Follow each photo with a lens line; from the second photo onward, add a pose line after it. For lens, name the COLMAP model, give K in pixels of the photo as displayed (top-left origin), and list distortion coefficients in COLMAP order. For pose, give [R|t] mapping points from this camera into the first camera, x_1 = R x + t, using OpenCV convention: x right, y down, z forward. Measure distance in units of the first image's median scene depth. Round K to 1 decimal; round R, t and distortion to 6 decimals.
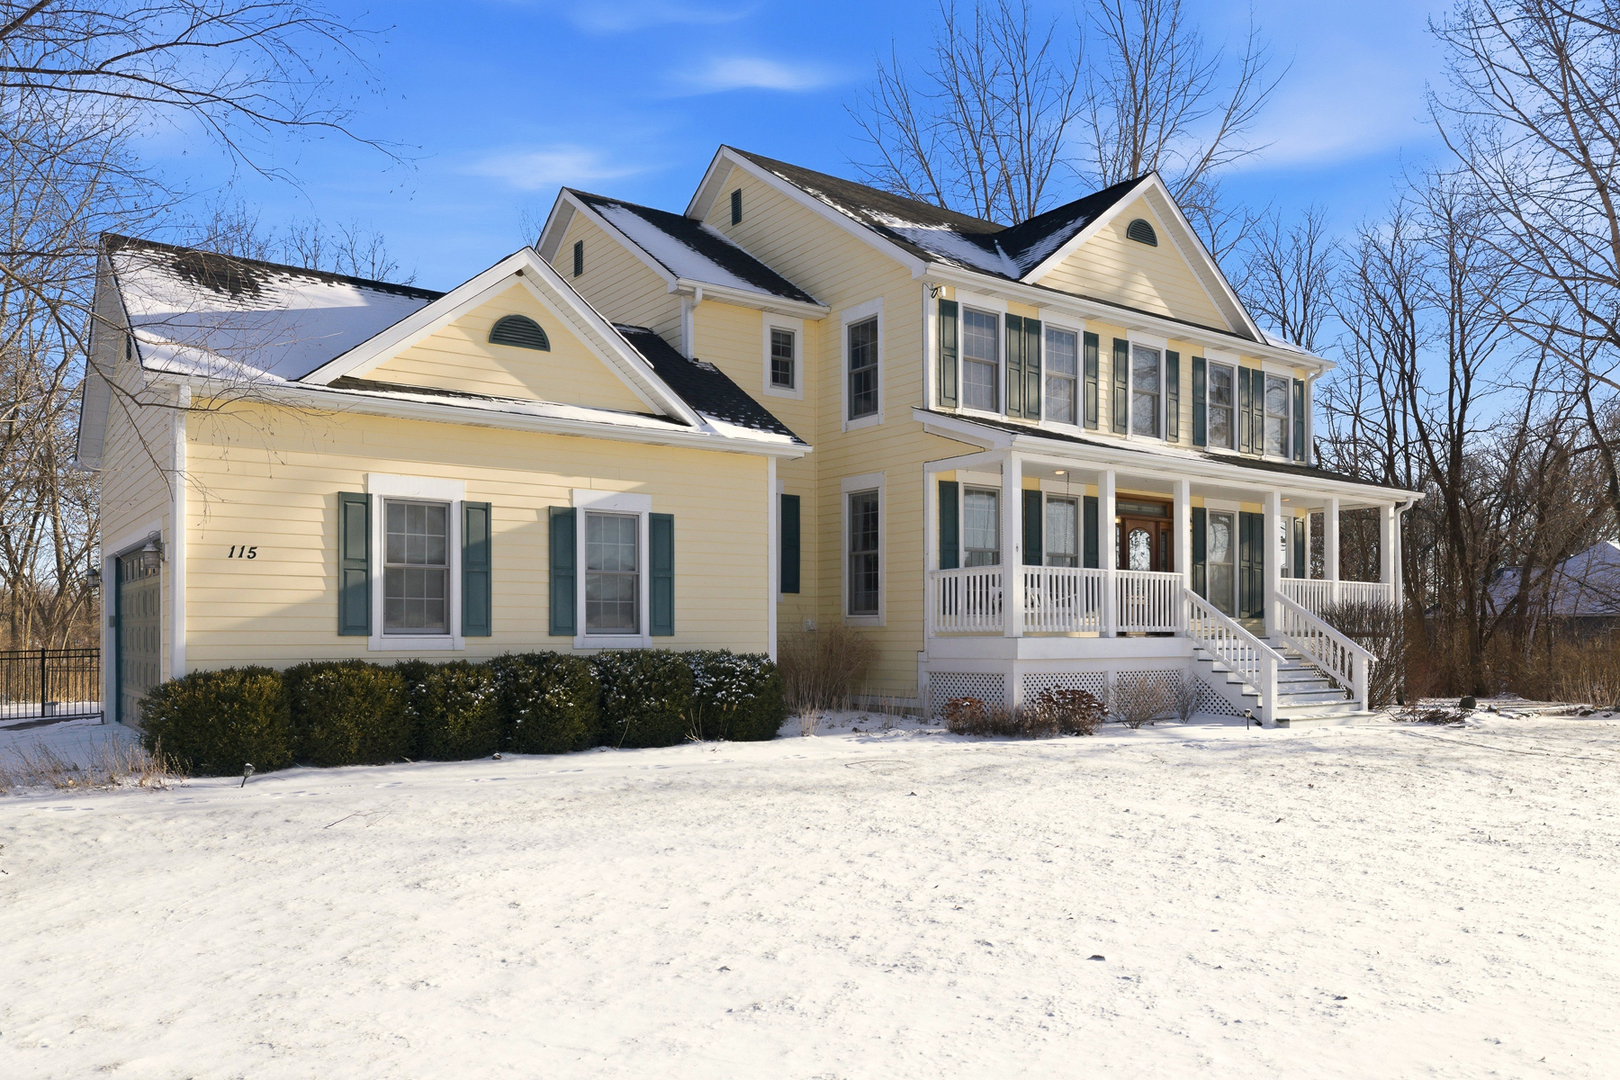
lens RADIAL K [[1140.6, 0, 808.3], [0, 1140.6, 529.7], [0, 0, 1]] dist [-0.004224, 0.000416]
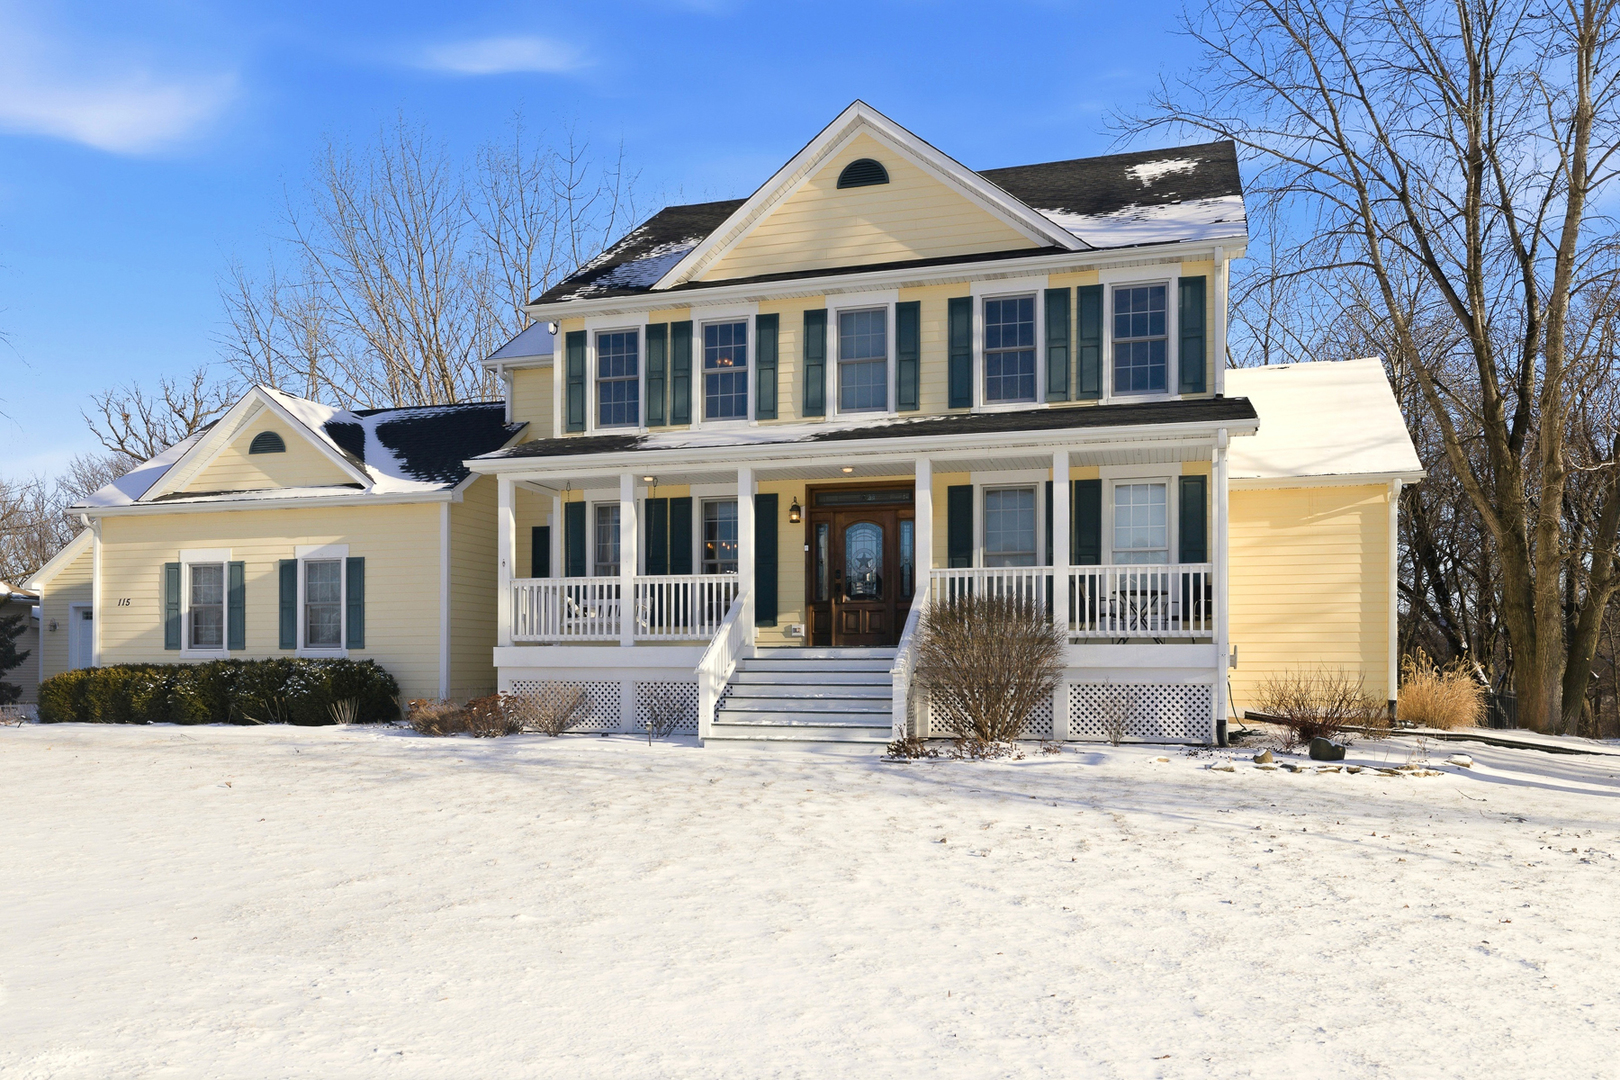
lens RADIAL K [[1217.2, 0, 810.9], [0, 1217.2, 556.0], [0, 0, 1]] dist [-0.007637, 0.008294]
pose [[0.615397, -0.071719, -0.784948, 1.390176], [0.071021, 0.996846, -0.035400, 0.076905], [0.785011, -0.033962, 0.618550, 0.571467]]
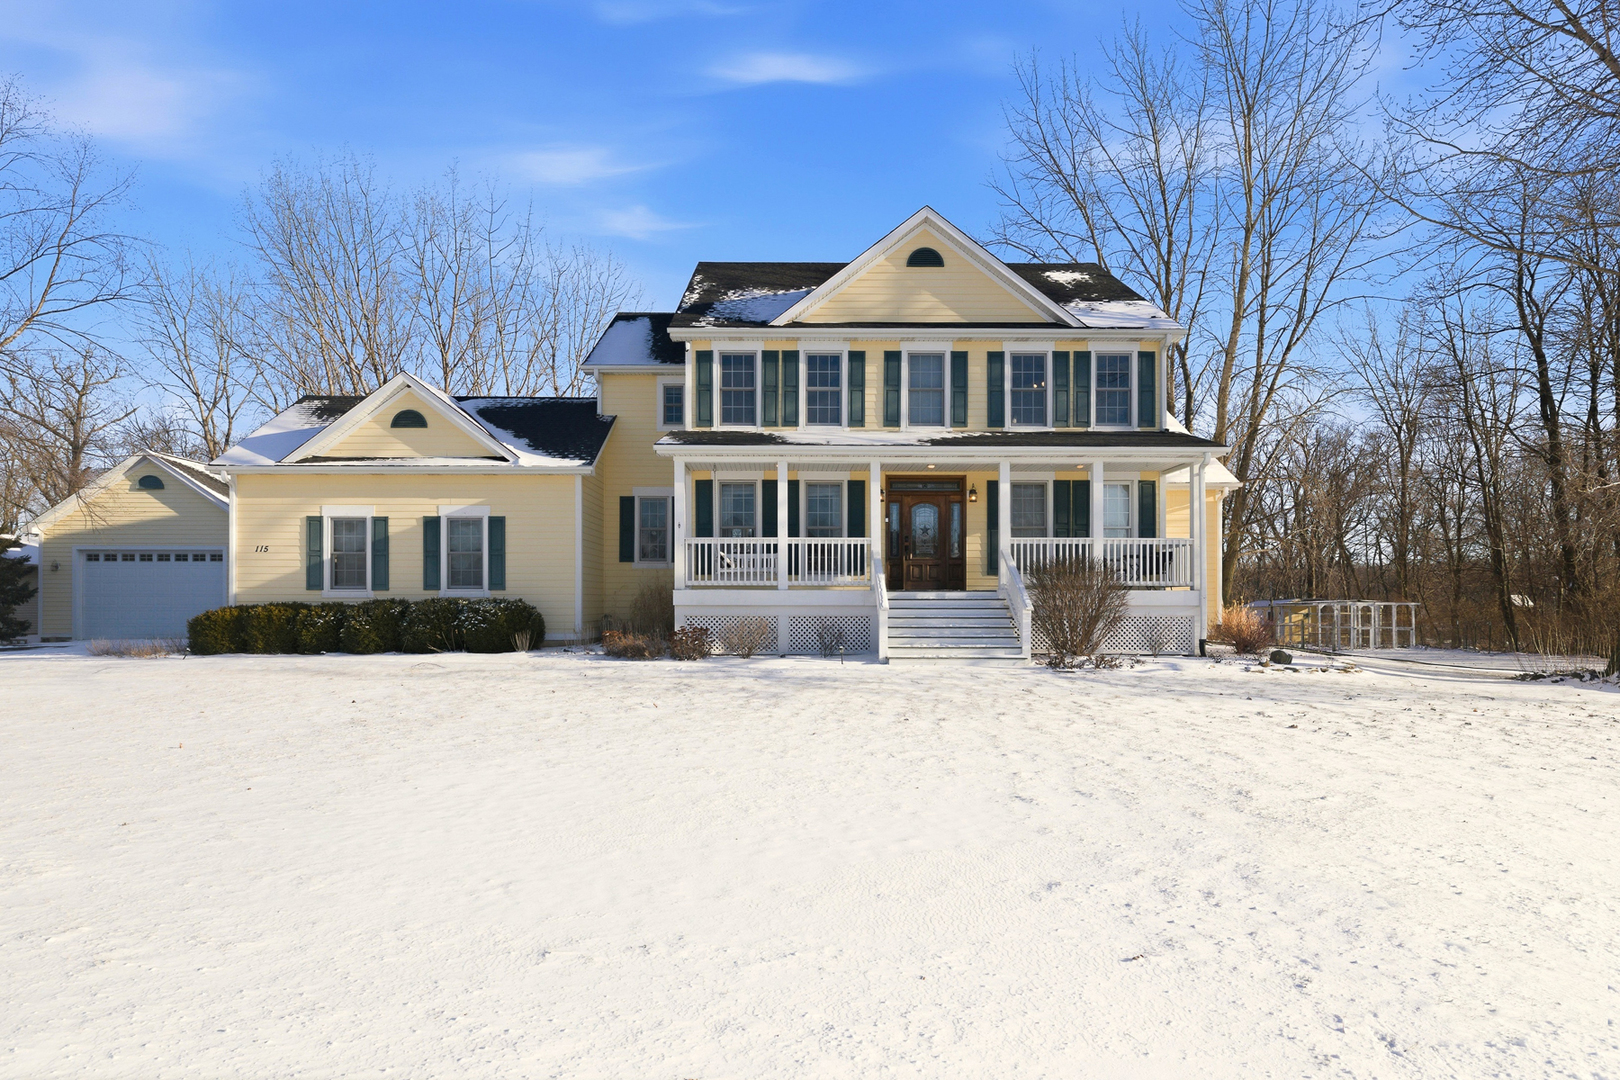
lens RADIAL K [[845.0, 0, 812.6], [0, 845.0, 531.1], [0, 0, 1]] dist [0.002966, -0.000387]
pose [[0.823115, -0.046119, -0.565999, 0.995782], [0.051591, 0.998648, -0.006346, 0.041173], [0.565527, -0.023977, 0.824381, 0.263467]]
